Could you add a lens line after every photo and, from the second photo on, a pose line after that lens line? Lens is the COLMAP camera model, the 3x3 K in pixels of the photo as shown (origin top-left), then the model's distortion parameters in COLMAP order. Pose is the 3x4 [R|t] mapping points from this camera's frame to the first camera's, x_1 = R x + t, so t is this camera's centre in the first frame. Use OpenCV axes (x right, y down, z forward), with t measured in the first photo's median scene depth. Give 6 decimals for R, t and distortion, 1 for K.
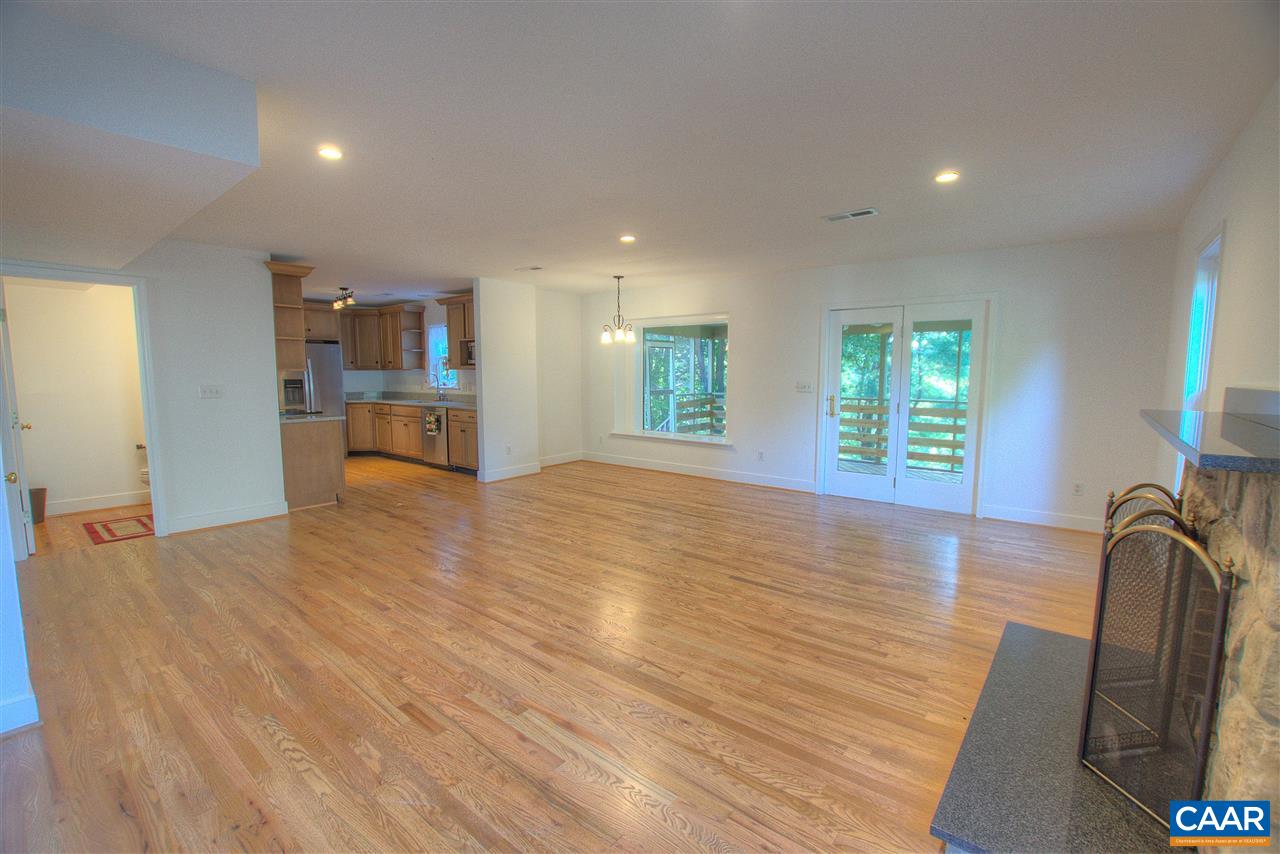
lens RADIAL K [[561.2, 0, 645.7], [0, 561.2, 436.3], [0, 0, 1]] dist [-0.029489, 0.001365]
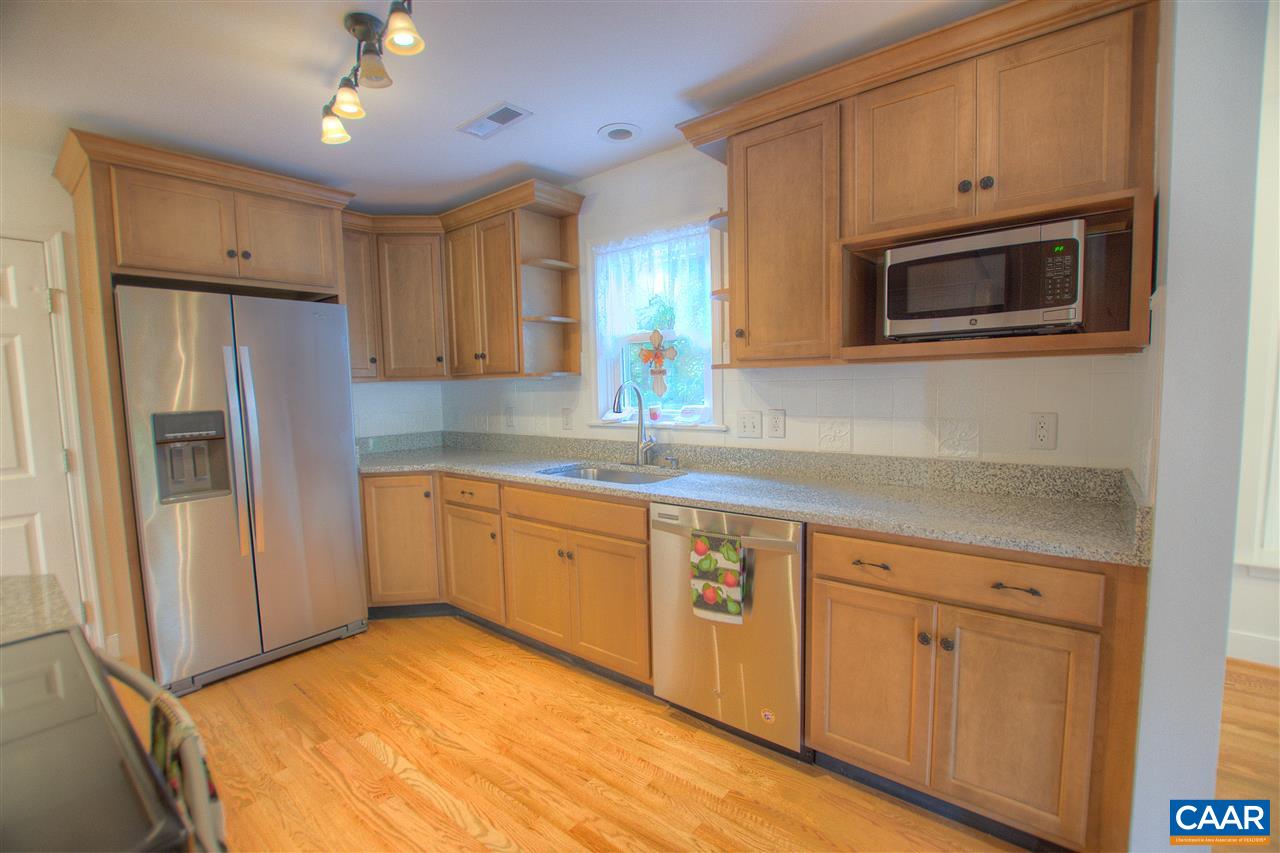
lens RADIAL K [[561.2, 0, 637.1], [0, 561.2, 431.5], [0, 0, 1]] dist [-0.029489, 0.001365]
pose [[0.999692, -0.024717, -0.002237, -0.370957], [0.024639, 0.999243, -0.030102, -0.073320], [0.002980, 0.030038, 0.999544, 0.662916]]
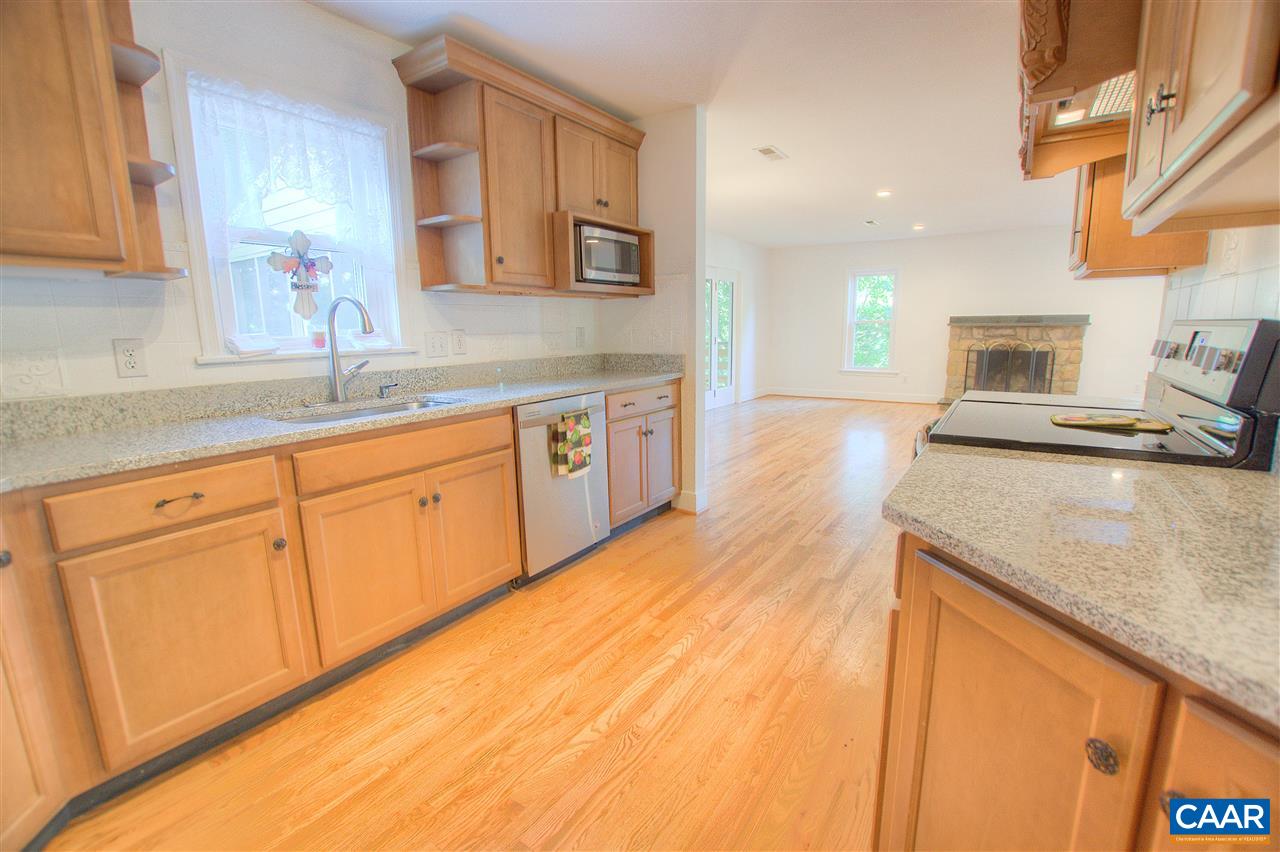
lens RADIAL K [[561.2, 0, 637.6], [0, 561.2, 433.0], [0, 0, 1]] dist [-0.029489, 0.001365]
pose [[-0.086113, -0.183386, 0.979262, -0.644188], [0.129793, 0.972471, 0.193528, -0.082148], [-0.987795, 0.143767, -0.059940, 0.874161]]
